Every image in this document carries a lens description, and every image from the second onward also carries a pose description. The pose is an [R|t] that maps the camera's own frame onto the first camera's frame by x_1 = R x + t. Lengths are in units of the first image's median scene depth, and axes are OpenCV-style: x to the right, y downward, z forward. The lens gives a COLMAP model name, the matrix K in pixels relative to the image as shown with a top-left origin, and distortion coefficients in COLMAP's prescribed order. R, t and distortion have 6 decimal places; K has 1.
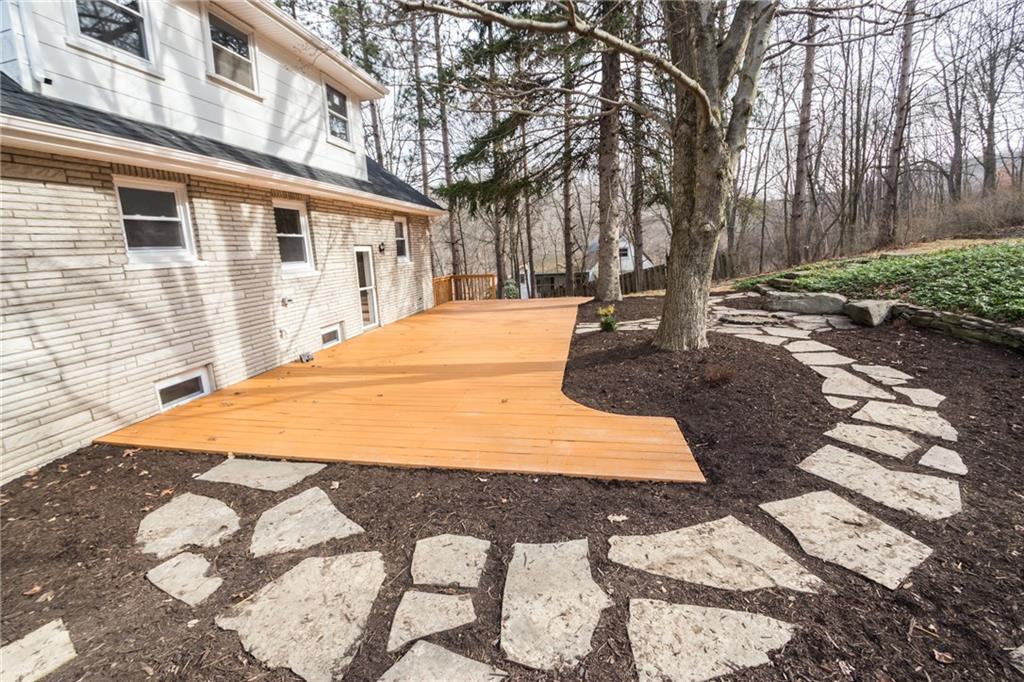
lens RADIAL K [[404.0, 0, 513.0], [0, 404.0, 324.3], [0, 0, 1]] dist [-0.019422, -0.000166]
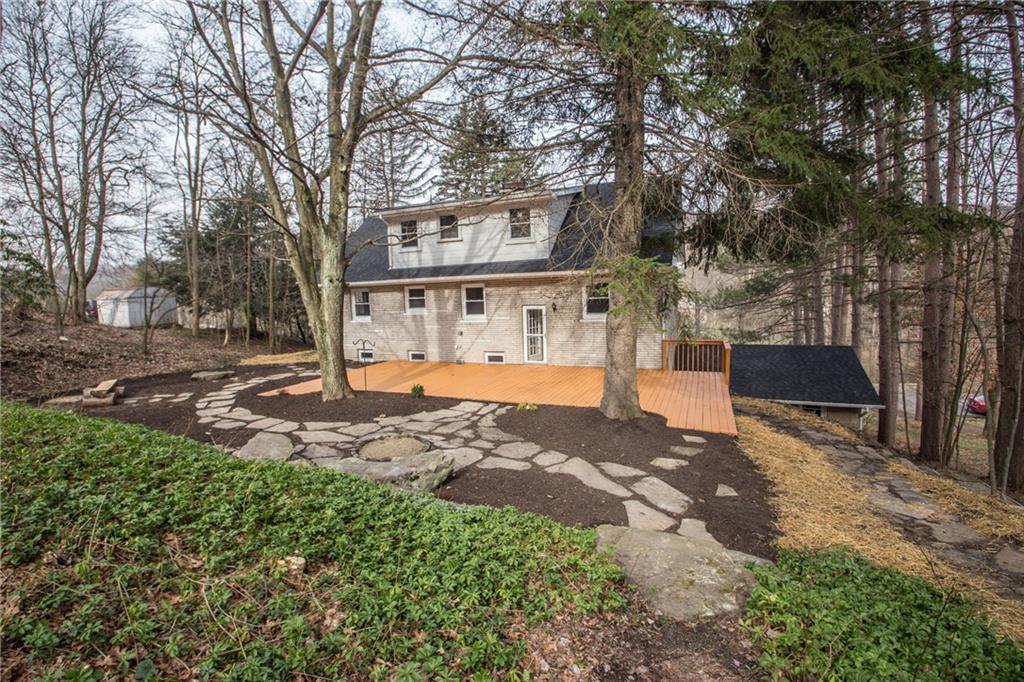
lens RADIAL K [[470.6, 0, 509.7], [0, 470.6, 324.8], [0, 0, 1]] dist [-0.021305, -0.007666]
pose [[-0.195100, 0.129287, -0.972225, 2.027727], [-0.140033, 0.977446, 0.158083, -0.603578], [0.970735, 0.166986, -0.172595, 1.923863]]
